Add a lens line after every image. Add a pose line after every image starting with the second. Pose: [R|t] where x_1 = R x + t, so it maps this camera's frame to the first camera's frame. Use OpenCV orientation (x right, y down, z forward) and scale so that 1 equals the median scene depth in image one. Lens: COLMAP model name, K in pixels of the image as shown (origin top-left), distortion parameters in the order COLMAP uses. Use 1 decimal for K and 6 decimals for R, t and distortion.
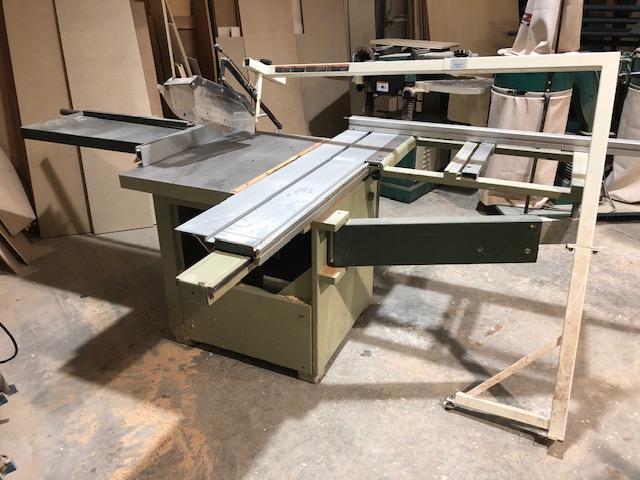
lens RADIAL K [[511.6, 0, 320.0], [0, 511.6, 240.0], [0, 0, 1]] dist [0.110227, 0.001607]
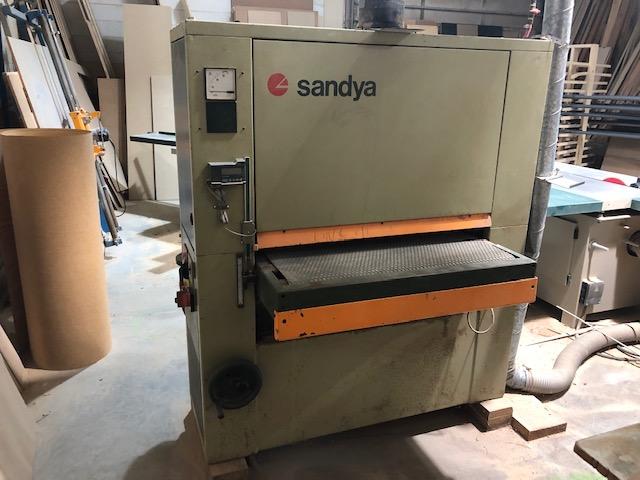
lens RADIAL K [[543.7, 0, 320.0], [0, 543.7, 240.0], [0, 0, 1]] dist [0.001150, 0.000734]
pose [[0.991704, 0.040990, -0.121828, 0.381160], [-0.056579, 0.990238, -0.127388, 0.364903], [0.115418, 0.133224, 0.984343, -0.804019]]
